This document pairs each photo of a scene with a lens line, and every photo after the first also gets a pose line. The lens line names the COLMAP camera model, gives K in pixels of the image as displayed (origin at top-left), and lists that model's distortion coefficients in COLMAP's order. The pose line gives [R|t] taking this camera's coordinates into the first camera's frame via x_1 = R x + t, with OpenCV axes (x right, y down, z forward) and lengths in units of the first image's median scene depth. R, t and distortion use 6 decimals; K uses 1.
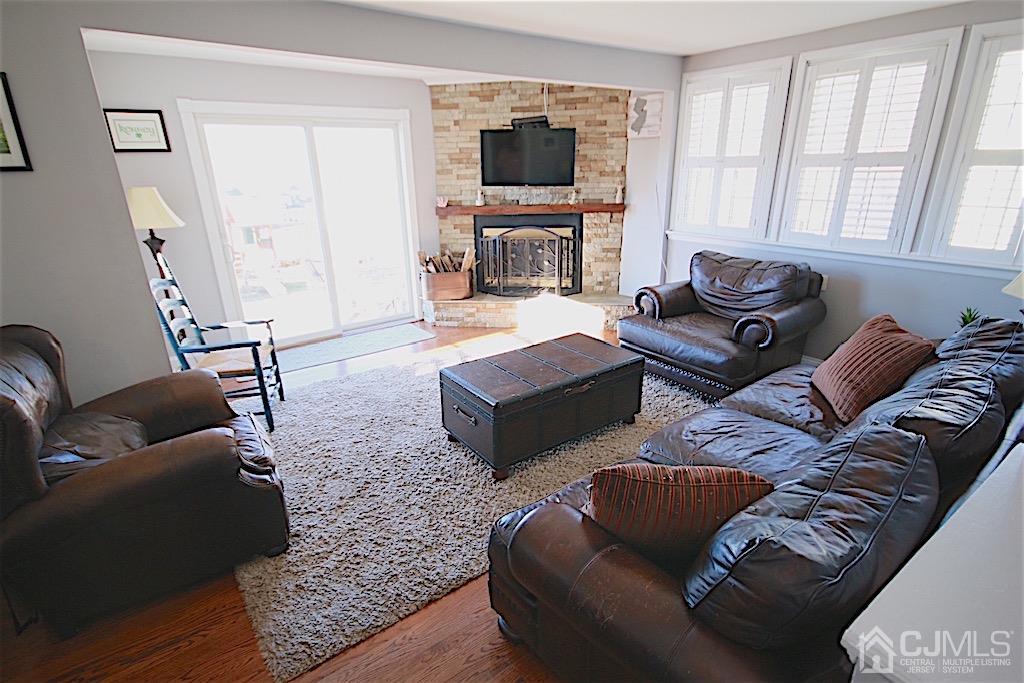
lens RADIAL K [[510.4, 0, 507.4], [0, 510.4, 343.0], [0, 0, 1]] dist [0.000902, -0.001466]
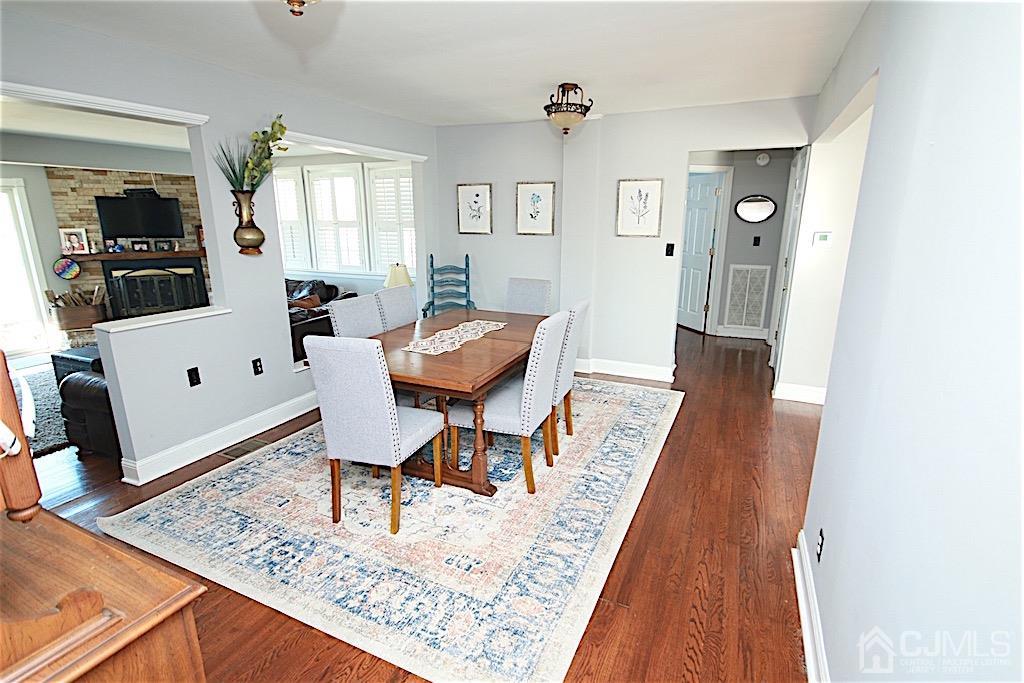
lens RADIAL K [[510.4, 0, 514.0], [0, 510.4, 347.8], [0, 0, 1]] dist [0.000902, -0.001466]
pose [[0.868701, -0.101994, 0.484723, 0.196261], [0.145975, 0.987827, -0.053754, 0.187249], [-0.473340, 0.117454, 0.873014, -0.583837]]
